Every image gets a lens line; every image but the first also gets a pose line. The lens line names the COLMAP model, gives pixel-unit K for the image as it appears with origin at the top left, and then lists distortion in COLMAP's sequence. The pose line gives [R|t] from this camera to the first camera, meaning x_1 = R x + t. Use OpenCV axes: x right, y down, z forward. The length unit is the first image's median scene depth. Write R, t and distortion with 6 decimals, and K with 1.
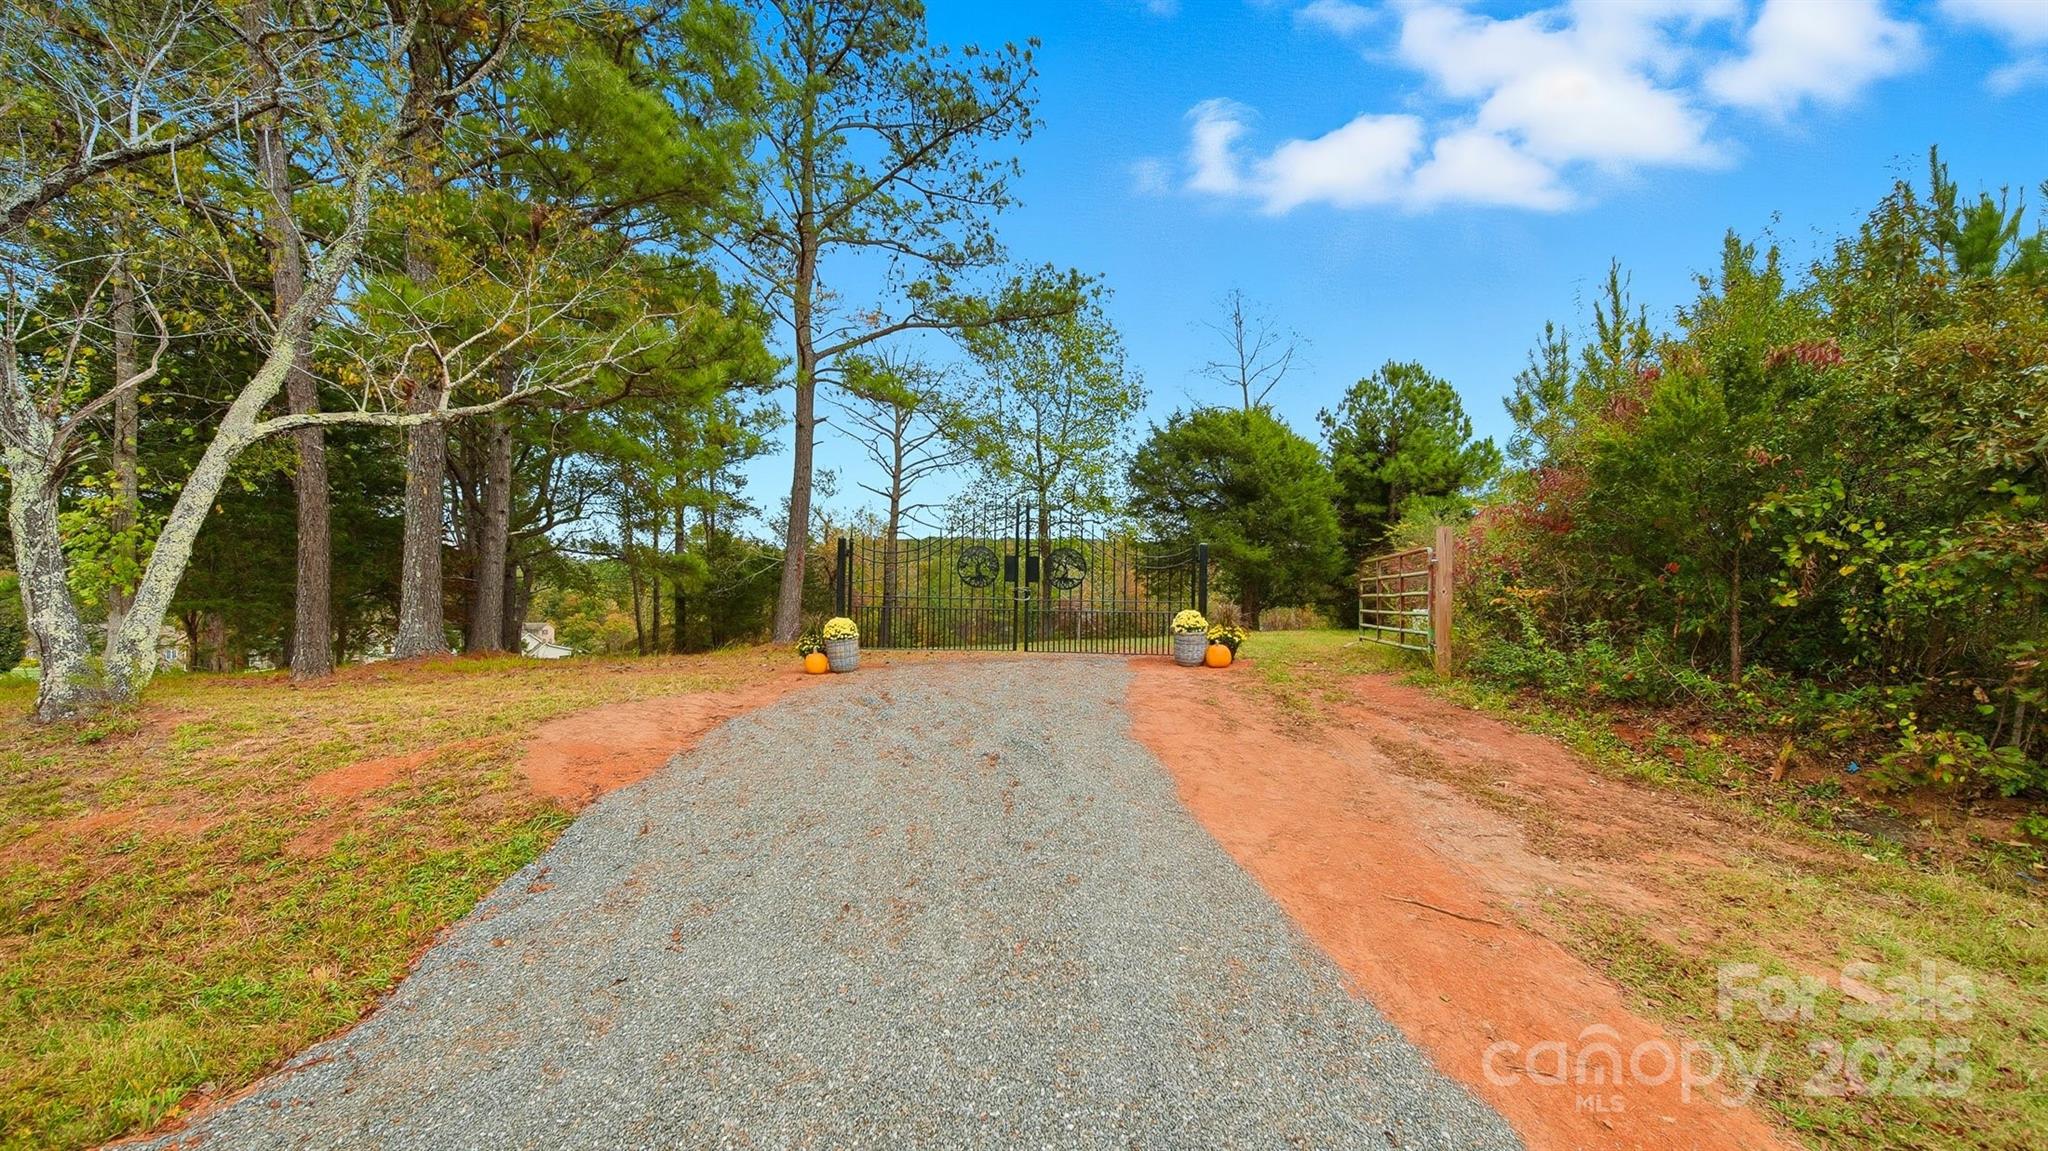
lens RADIAL K [[734.1, 0, 1027.6], [0, 734.1, 584.9], [0, 0, 1]] dist [-0.000859, -0.000166]
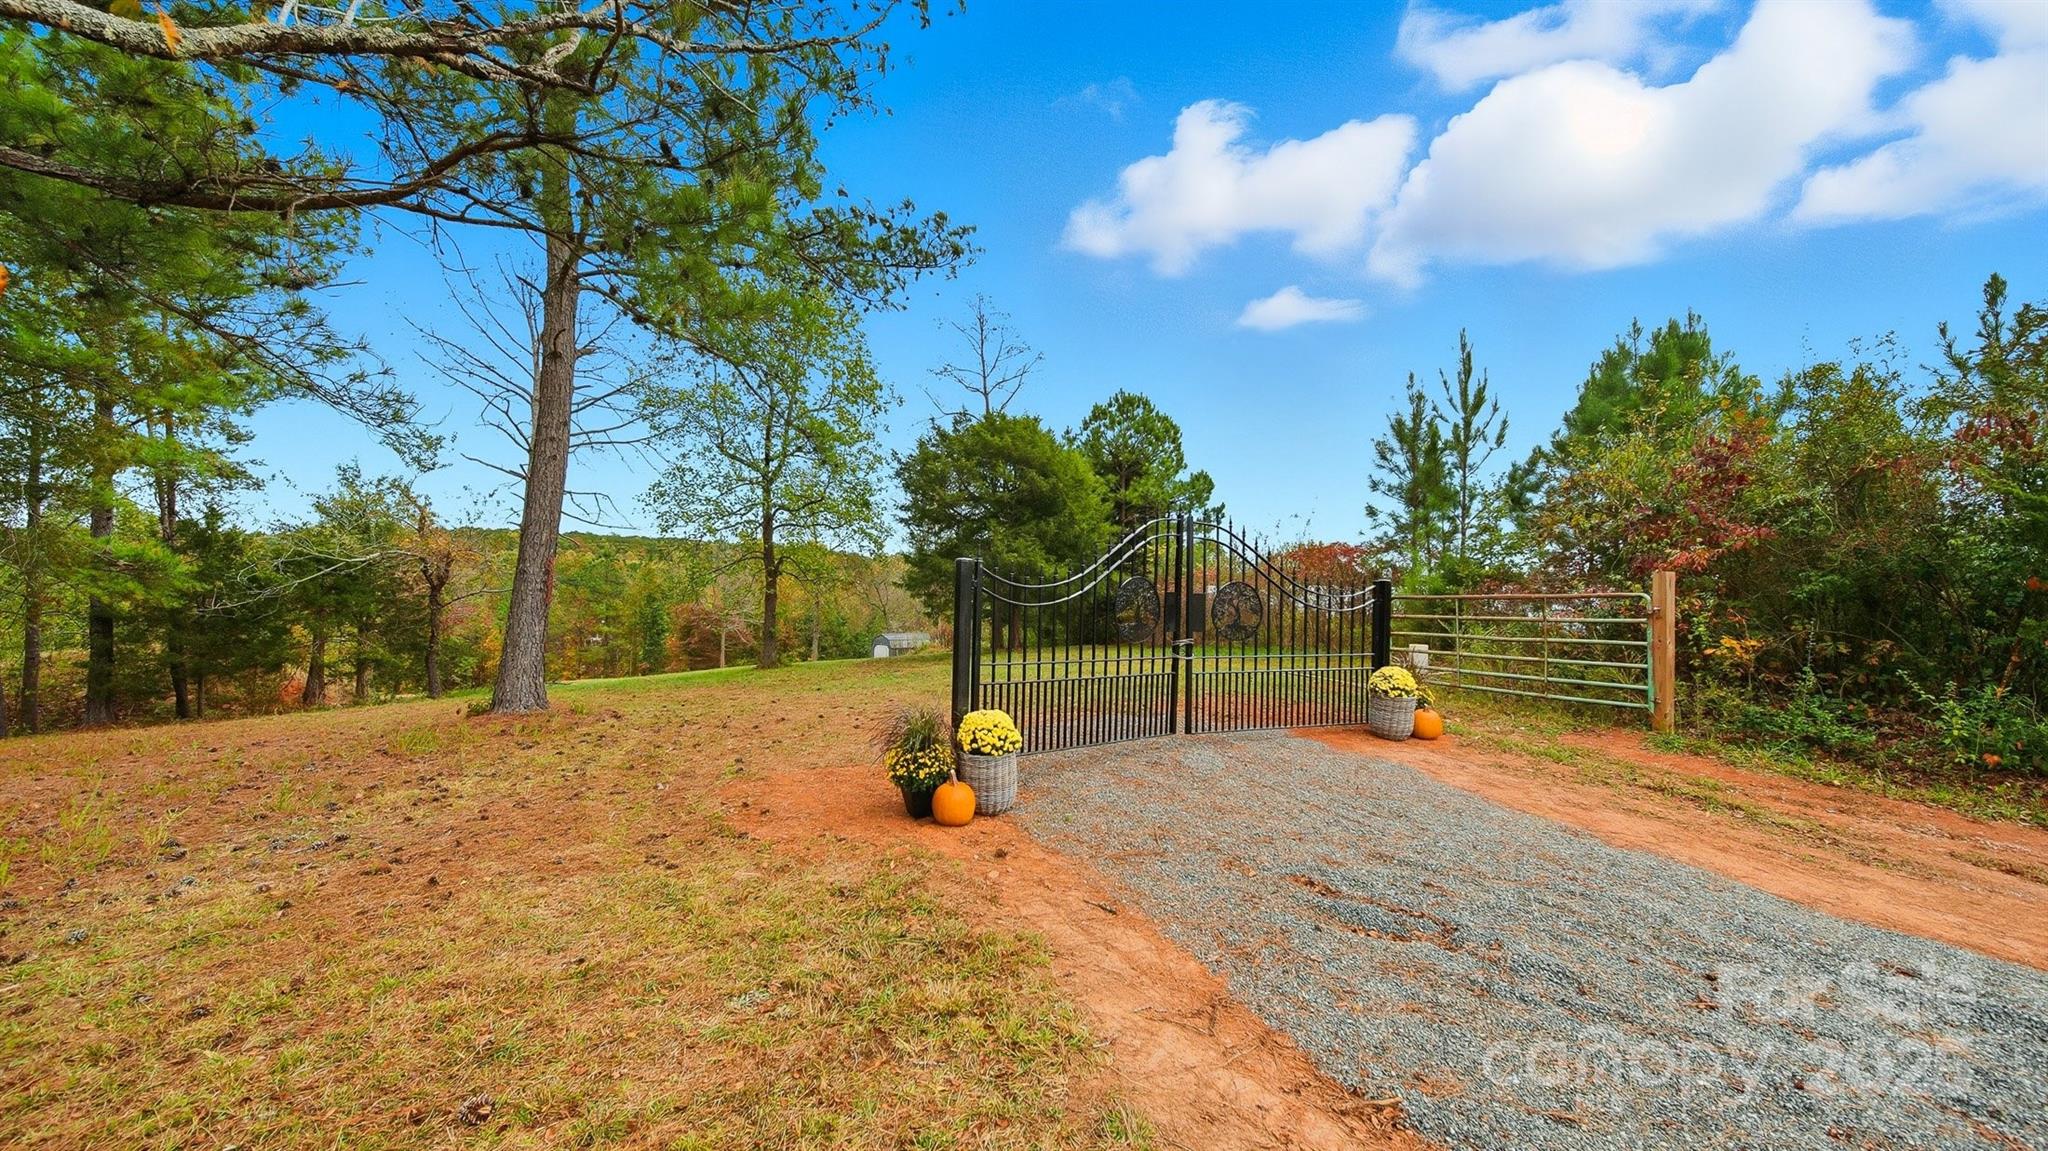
lens RADIAL K [[734.1, 0, 1027.6], [0, 734.1, 584.9], [0, 0, 1]] dist [-0.000859, -0.000166]
pose [[0.874202, 0.012188, 0.485409, -0.144014], [-0.008066, 0.999912, -0.010579, -0.012061], [-0.485495, 0.005333, 0.874223, 0.150820]]
